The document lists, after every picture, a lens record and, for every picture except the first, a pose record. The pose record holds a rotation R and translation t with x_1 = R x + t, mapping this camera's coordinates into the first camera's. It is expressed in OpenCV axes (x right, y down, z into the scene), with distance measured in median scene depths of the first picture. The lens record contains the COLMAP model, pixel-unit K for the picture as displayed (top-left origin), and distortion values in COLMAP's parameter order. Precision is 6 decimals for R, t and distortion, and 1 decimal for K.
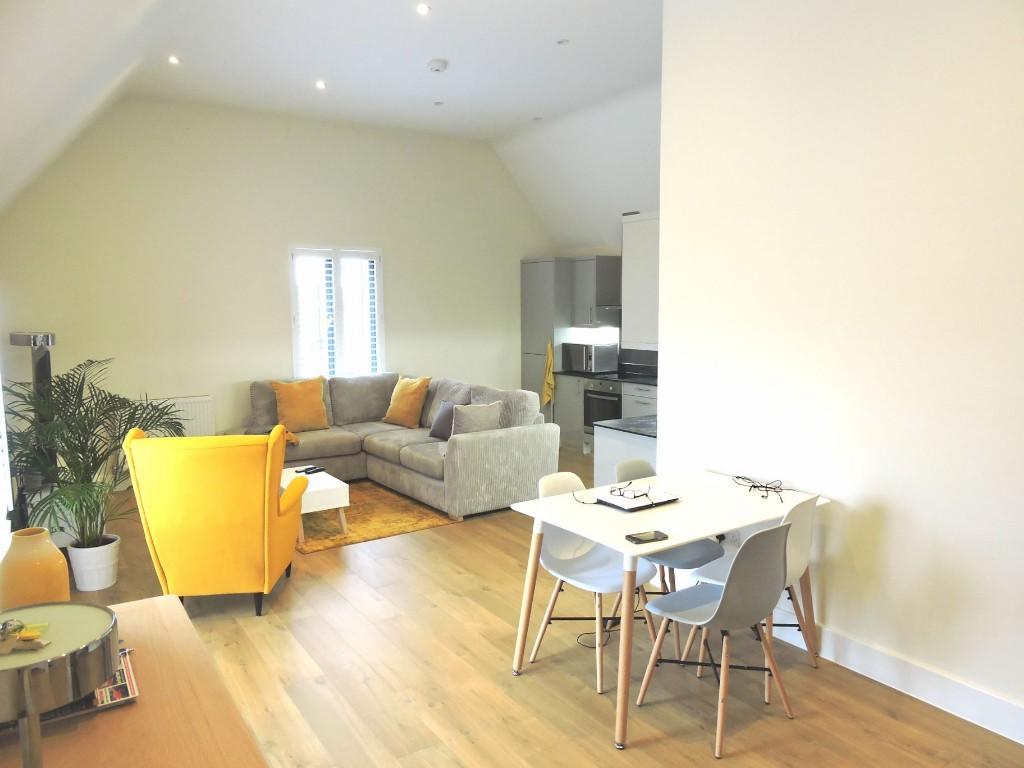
lens RADIAL K [[731.5, 0, 513.1], [0, 731.5, 382.6], [0, 0, 1]] dist [0.013997, -0.002026]
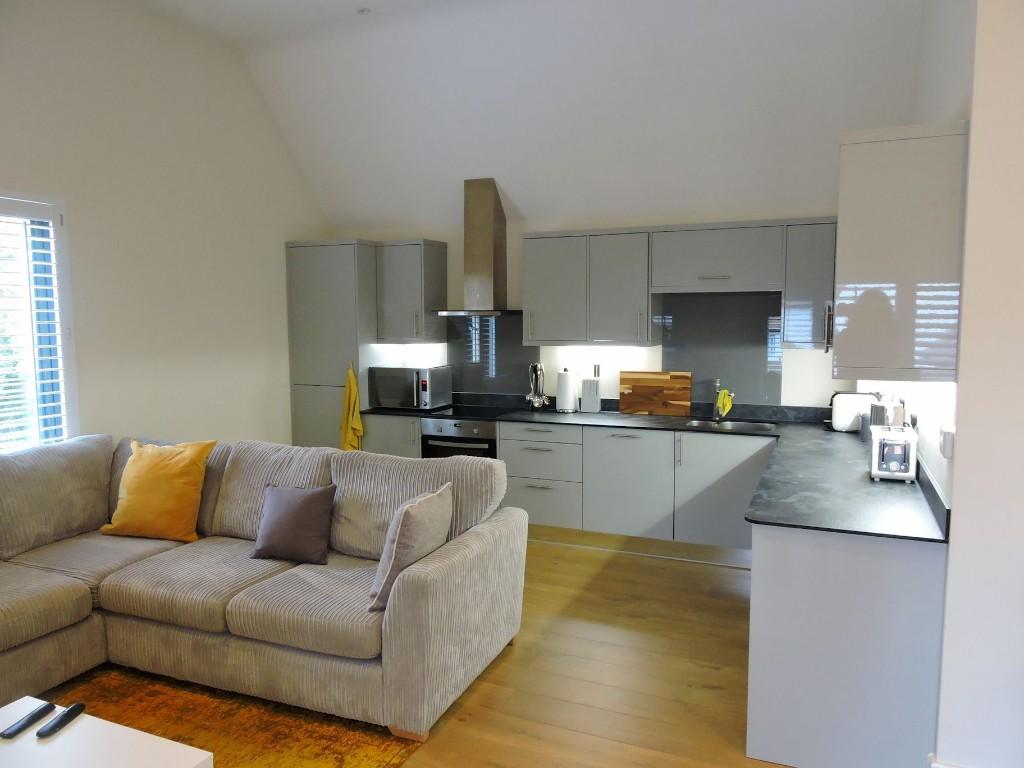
lens RADIAL K [[731.5, 0, 510.6], [0, 731.5, 385.8], [0, 0, 1]] dist [0.013997, -0.002026]
pose [[0.845703, -0.050216, 0.531287, -0.203996], [0.059871, 0.998206, -0.000956, -0.032501], [-0.530285, 0.032617, 0.847192, 0.406378]]
